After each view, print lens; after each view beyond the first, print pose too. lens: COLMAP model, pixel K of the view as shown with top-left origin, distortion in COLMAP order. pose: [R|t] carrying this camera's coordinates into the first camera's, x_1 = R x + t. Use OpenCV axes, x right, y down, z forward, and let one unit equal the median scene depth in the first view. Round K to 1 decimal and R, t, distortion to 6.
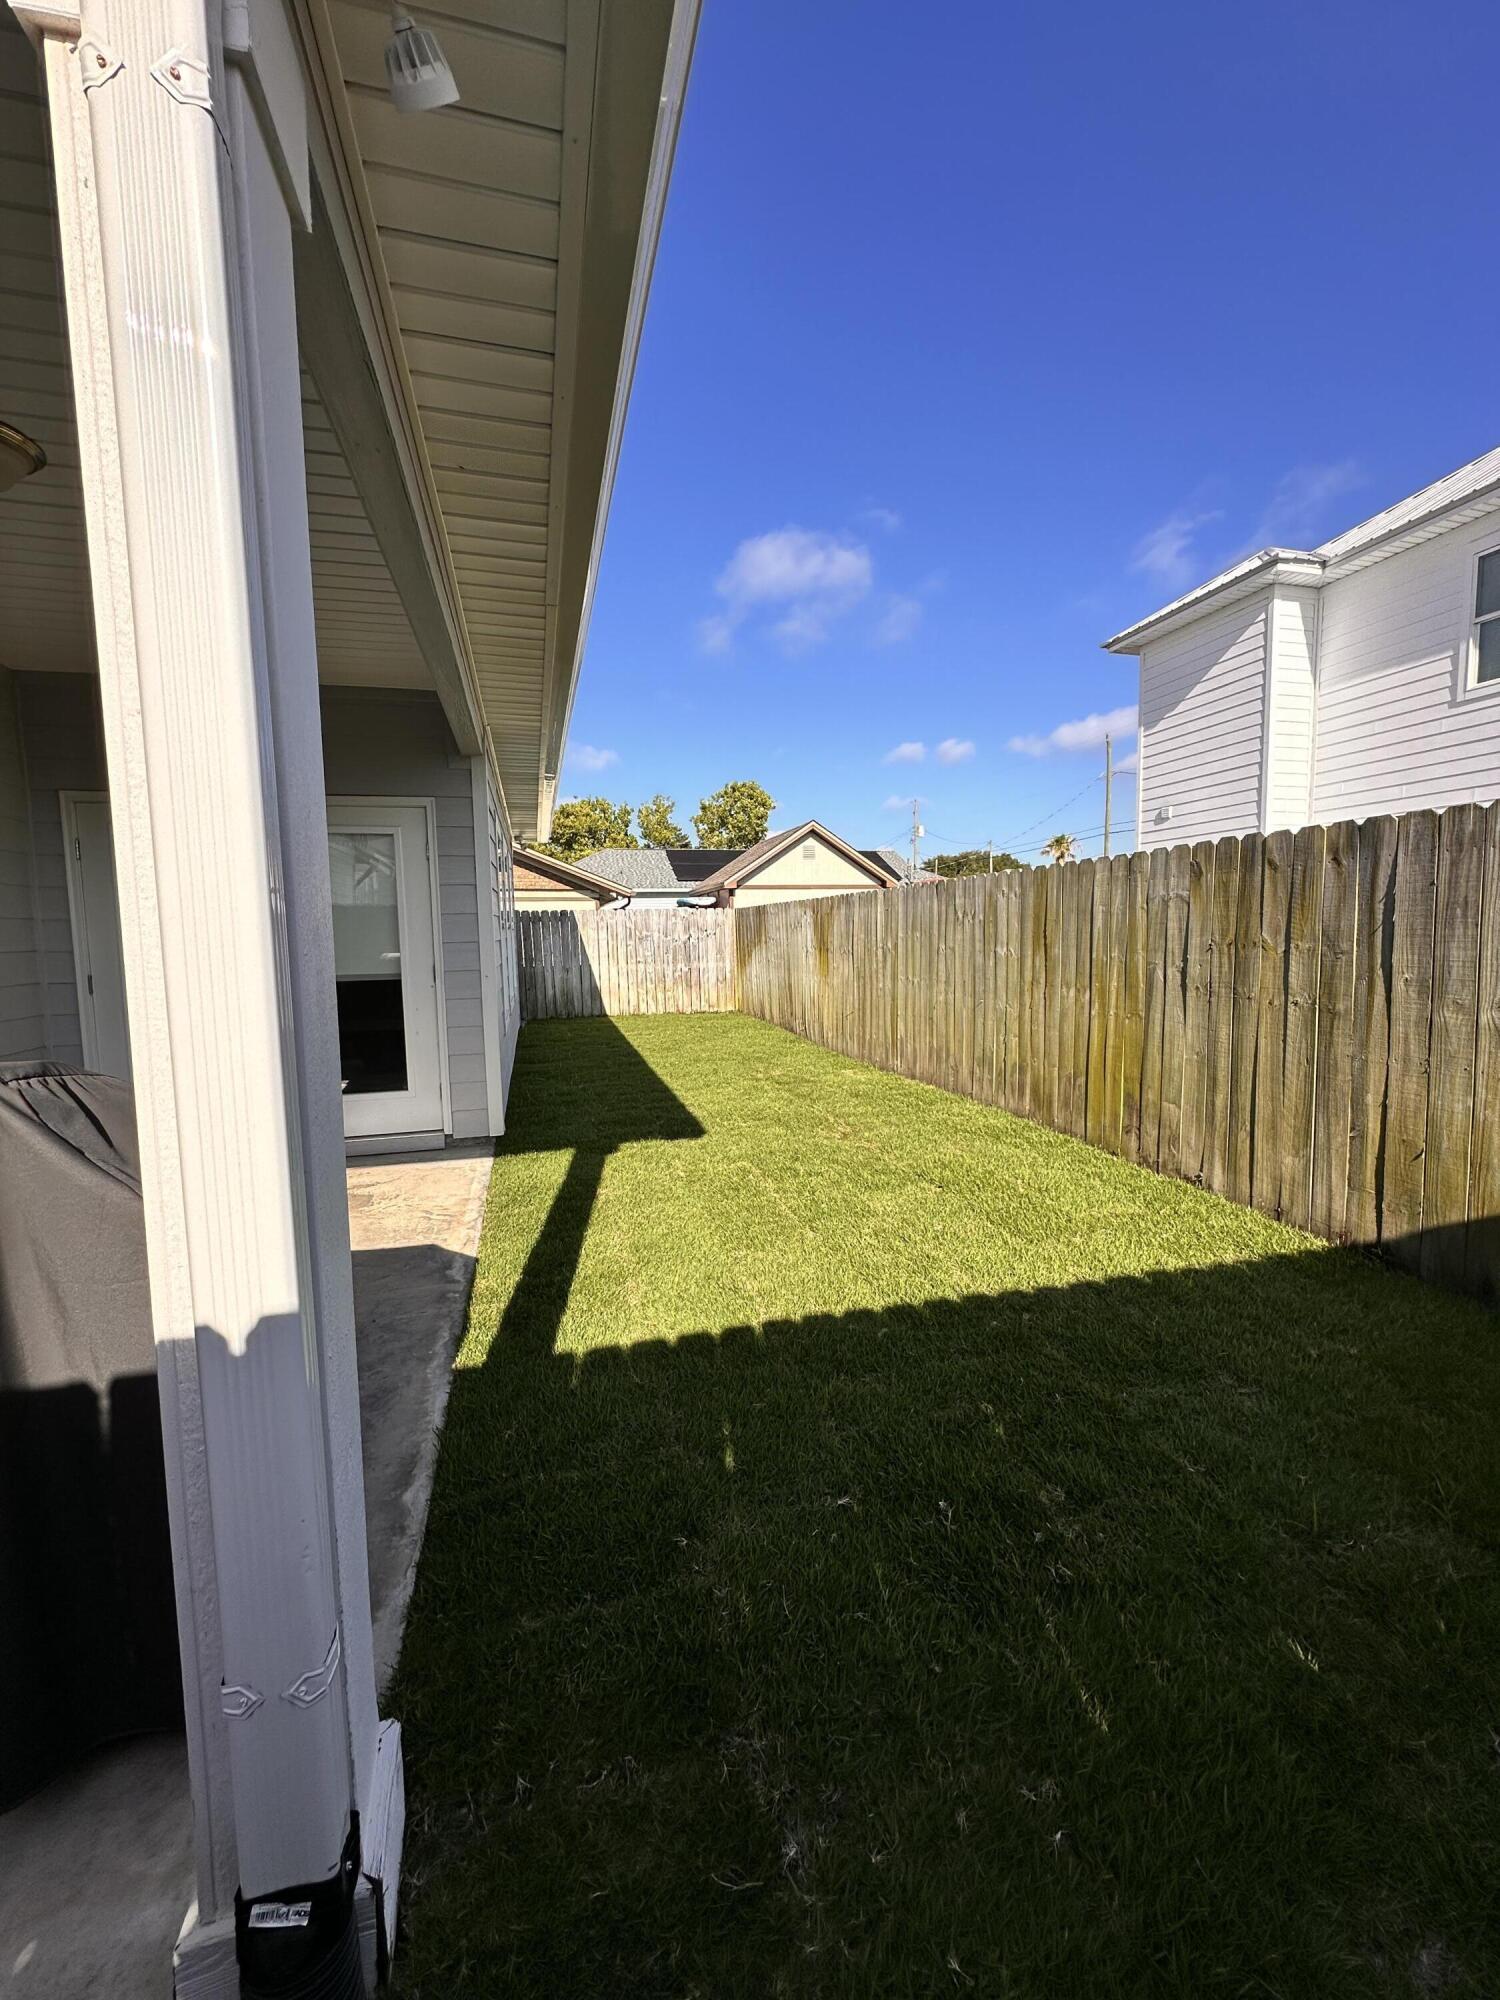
lens RADIAL K [[796.2, 0, 750.0], [0, 796.2, 1000.0], [0, 0, 1]] dist [0.000466, 0.000049]
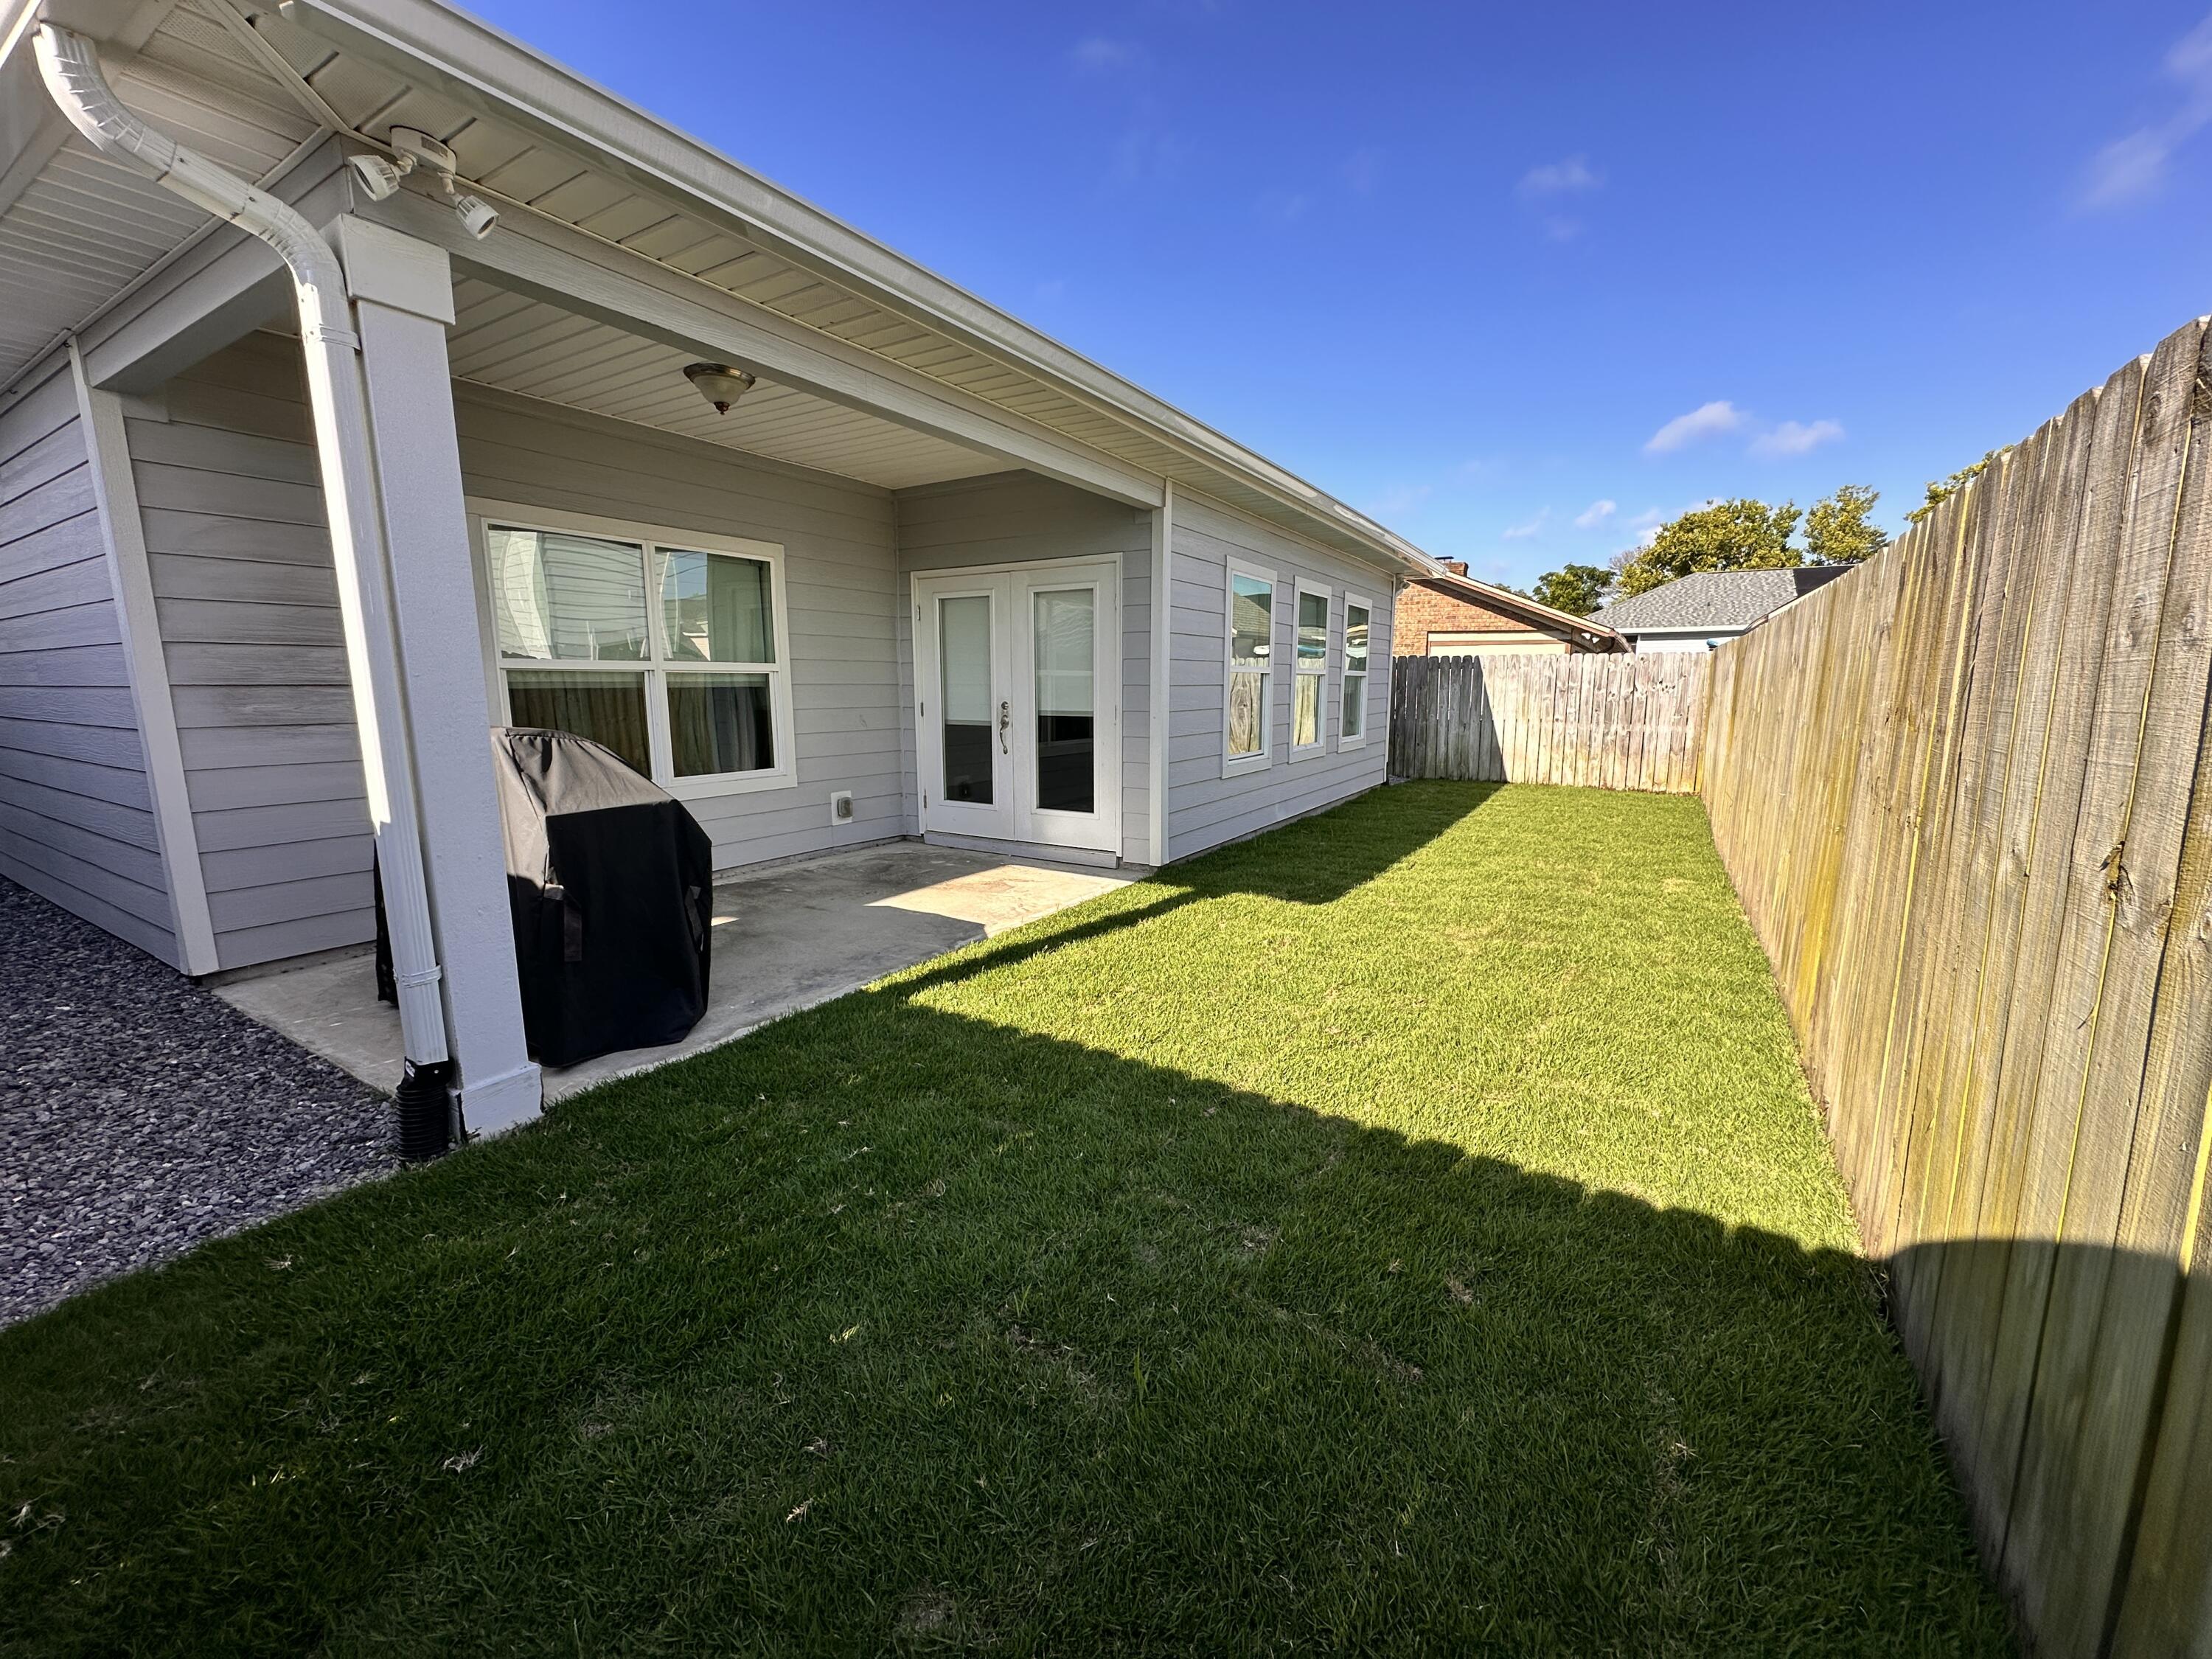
lens RADIAL K [[876.6, 0, 1107.8], [0, 876.6, 845.5], [0, 0, 1]] dist [-0.012987, -0.000067]
pose [[0.685460, 0.149370, -0.712625, 0.625978], [-0.076593, 0.988093, 0.133436, -0.016694], [0.724071, -0.036883, 0.688739, 0.160869]]
